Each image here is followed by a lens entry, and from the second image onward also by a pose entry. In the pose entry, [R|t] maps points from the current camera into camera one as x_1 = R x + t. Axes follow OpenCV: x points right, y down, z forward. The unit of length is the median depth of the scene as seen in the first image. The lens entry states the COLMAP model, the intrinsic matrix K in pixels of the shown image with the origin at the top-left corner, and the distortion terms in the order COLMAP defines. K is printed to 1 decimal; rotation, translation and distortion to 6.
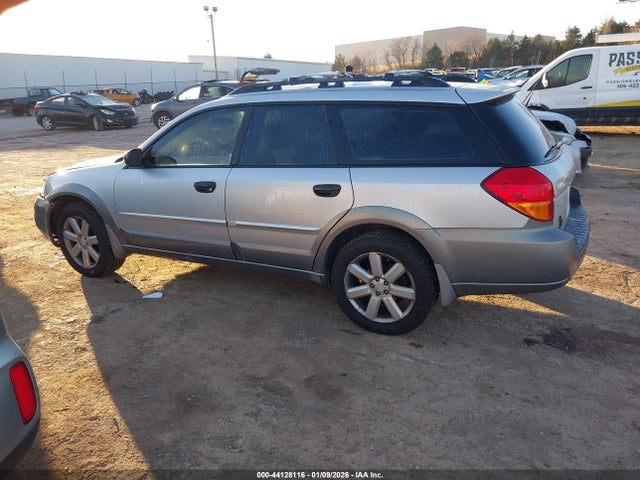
lens RADIAL K [[506.2, 0, 320.0], [0, 506.2, 240.0], [0, 0, 1]] dist [0.008536, 0.005082]
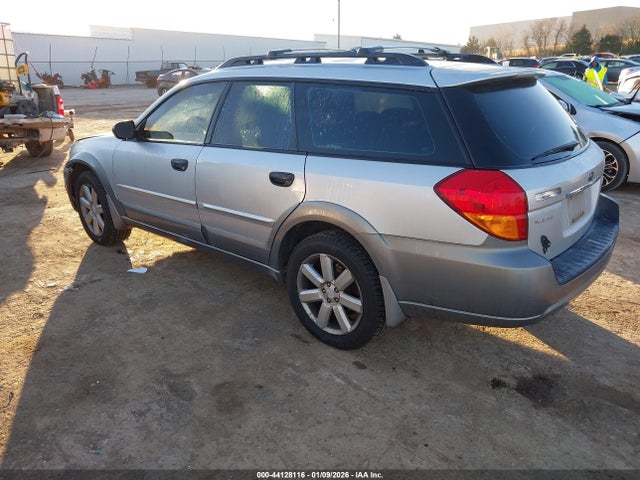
lens RADIAL K [[506.2, 0, 320.0], [0, 506.2, 240.0], [0, 0, 1]] dist [0.008536, 0.005082]
pose [[0.969575, 0.108594, -0.219391, 0.279605], [-0.101225, 0.993864, 0.044587, -0.036556], [0.222886, -0.021022, 0.974618, 0.137691]]
